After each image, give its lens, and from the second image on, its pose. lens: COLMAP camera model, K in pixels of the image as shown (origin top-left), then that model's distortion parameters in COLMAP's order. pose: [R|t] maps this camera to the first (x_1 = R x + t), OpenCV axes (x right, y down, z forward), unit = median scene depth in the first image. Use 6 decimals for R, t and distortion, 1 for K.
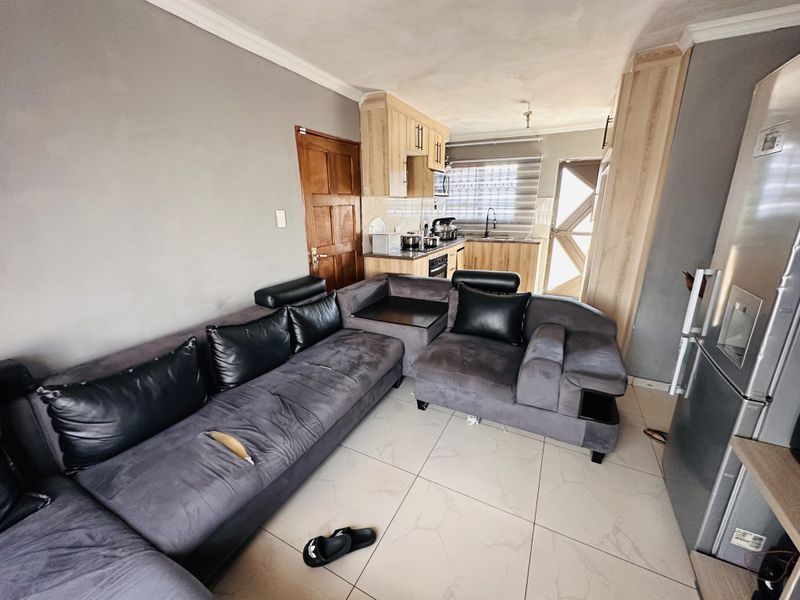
lens RADIAL K [[322.3, 0, 400.0], [0, 322.3, 300.0], [0, 0, 1]] dist [0.000542, -0.000032]
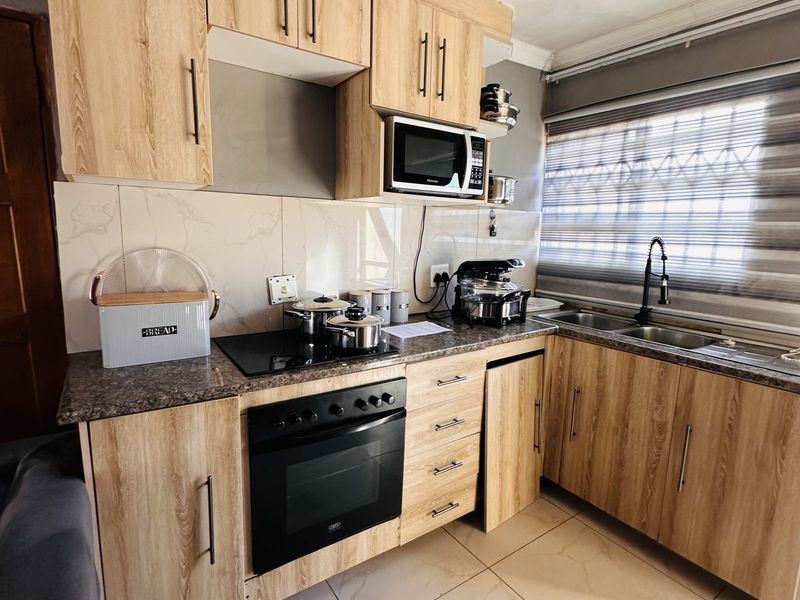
lens RADIAL K [[429.4, 0, 400.0], [0, 429.4, 300.0], [0, 0, 1]] dist [-0.002570, -0.001004]
pose [[0.883446, 0.106500, -0.456269, 0.256789], [-0.163192, 0.982788, -0.086581, -0.148064], [0.439195, 0.150949, 0.885620, 0.521682]]
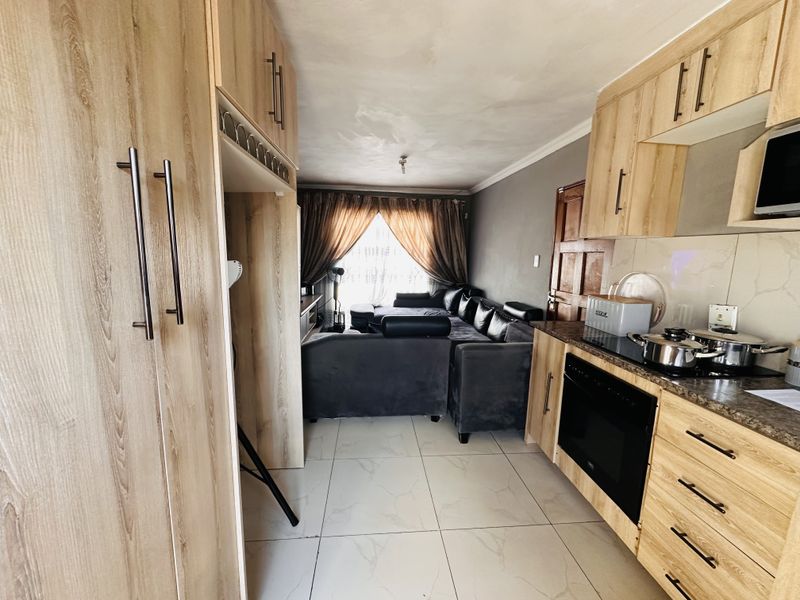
lens RADIAL K [[322.3, 0, 400.0], [0, 322.3, 300.0], [0, 0, 1]] dist [0.000542, -0.000032]
pose [[-0.839329, 0.070711, -0.539006, 0.425721], [-0.165753, 0.911005, 0.377619, -0.256020], [0.517738, 0.406289, -0.752912, 0.879258]]
